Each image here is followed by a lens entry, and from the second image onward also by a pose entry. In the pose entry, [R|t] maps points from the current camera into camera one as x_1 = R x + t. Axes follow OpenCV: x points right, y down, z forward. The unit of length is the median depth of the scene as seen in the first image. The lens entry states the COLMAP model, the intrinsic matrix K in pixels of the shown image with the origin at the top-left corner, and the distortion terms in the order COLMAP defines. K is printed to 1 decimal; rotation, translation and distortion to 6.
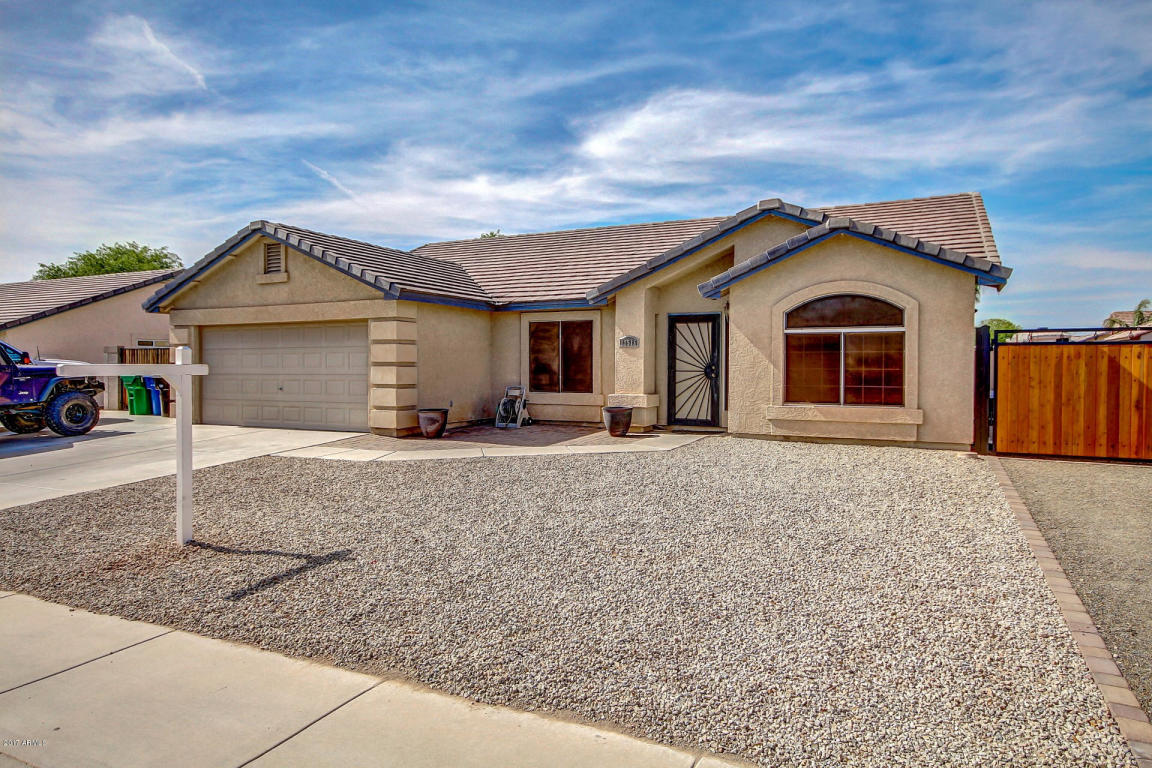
lens RADIAL K [[707.4, 0, 580.0], [0, 707.4, 386.5], [0, 0, 1]] dist [-0.001276, 0.022937]
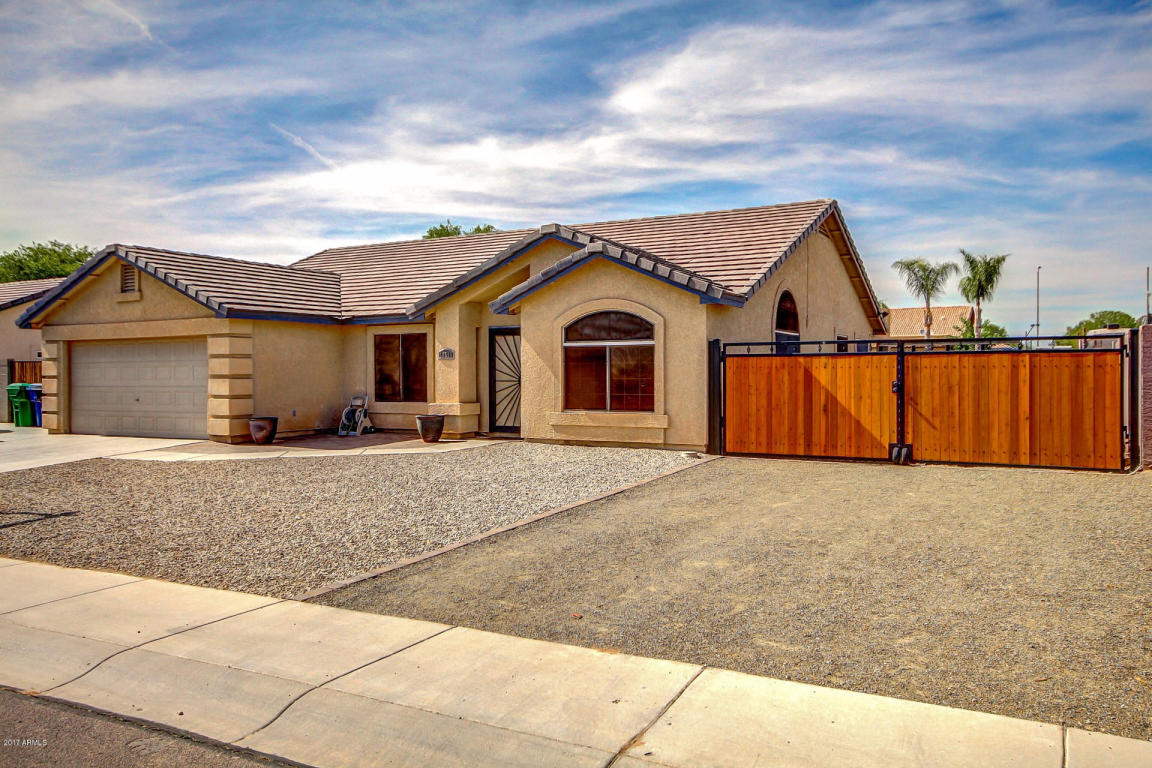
lens RADIAL K [[878.0, 0, 573.6], [0, 878.0, 429.4], [0, 0, 1]] dist [-0.005555, 0.035550]
pose [[0.998613, -0.003648, -0.052529, 0.302764], [0.005521, 0.999352, 0.035556, 0.004171], [0.052365, -0.035796, 0.997986, -0.294111]]
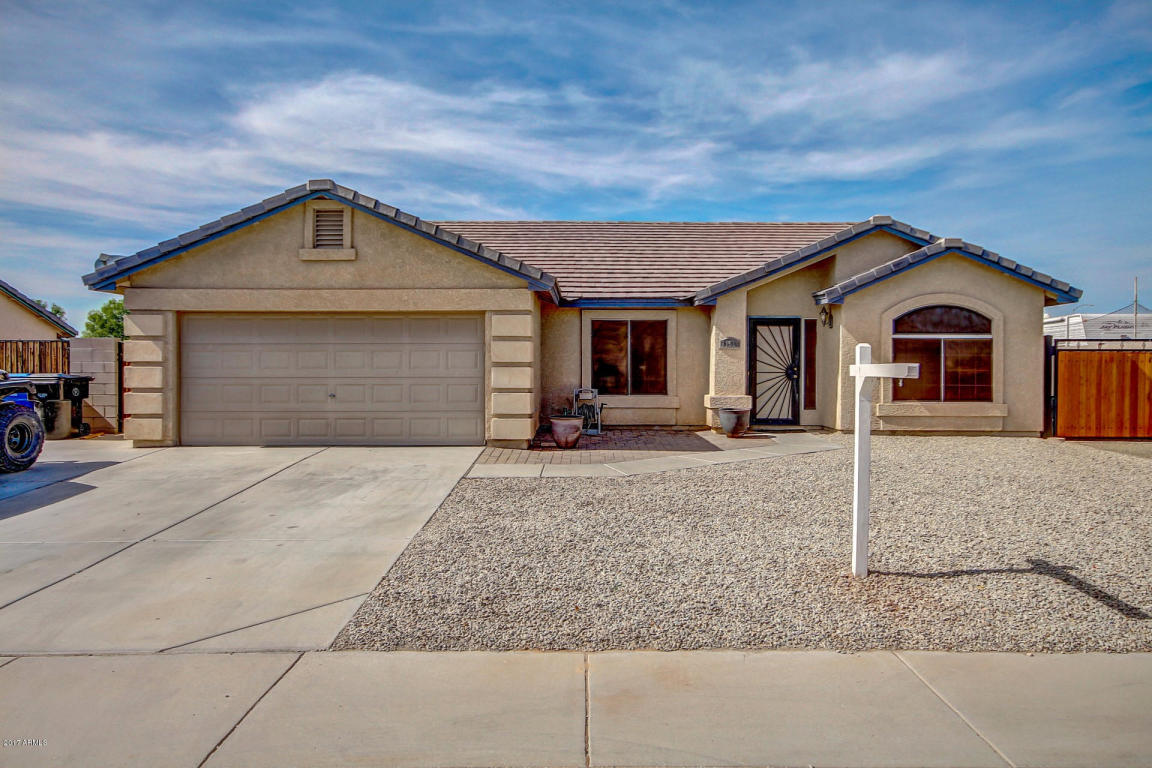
lens RADIAL K [[727.4, 0, 580.5], [0, 727.4, 383.9], [0, 0, 1]] dist [-0.000277, 0.025093]
pose [[0.898175, -0.008313, 0.439560, -0.527370], [0.011425, 0.999925, -0.004435, -0.003083], [-0.439490, 0.009006, 0.898202, 0.153728]]
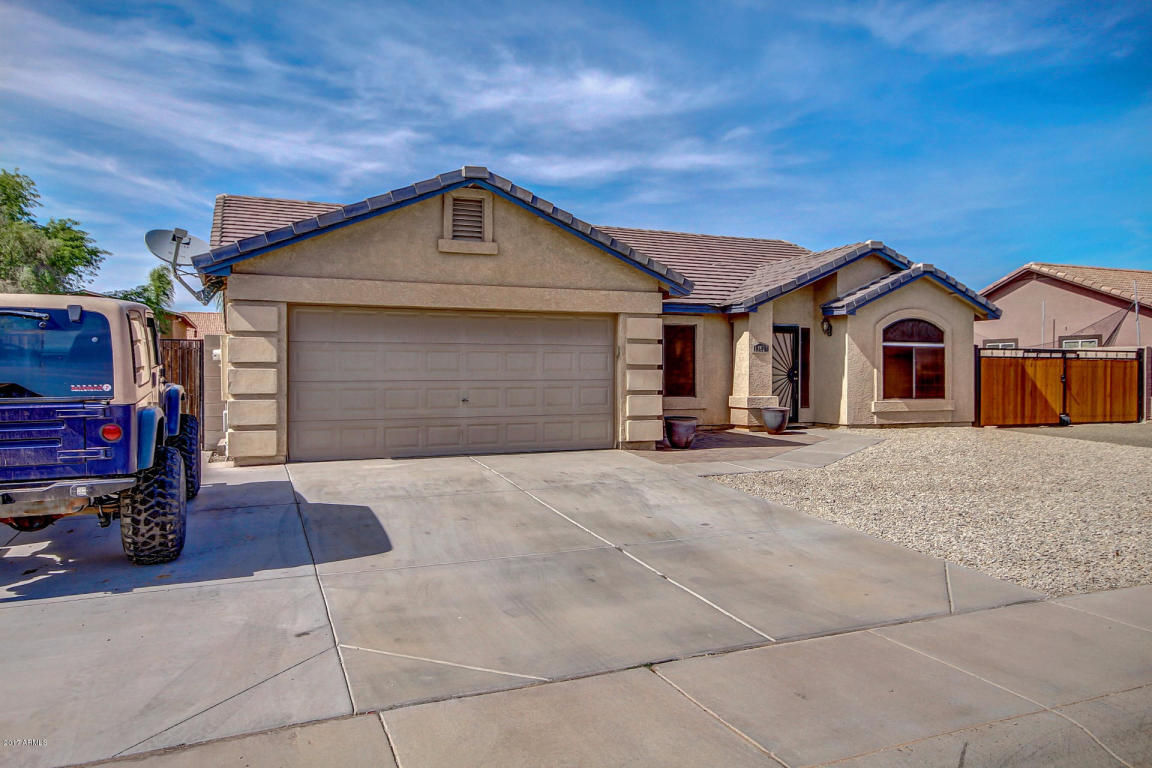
lens RADIAL K [[778.7, 0, 576.0], [0, 778.7, 384.0], [0, 0, 1]] dist [0.014055, 0.003573]
pose [[0.653912, -0.009420, 0.756512, -0.945284], [0.021698, 0.999745, -0.006307, -0.005936], [-0.756259, 0.020540, 0.653950, 0.392449]]
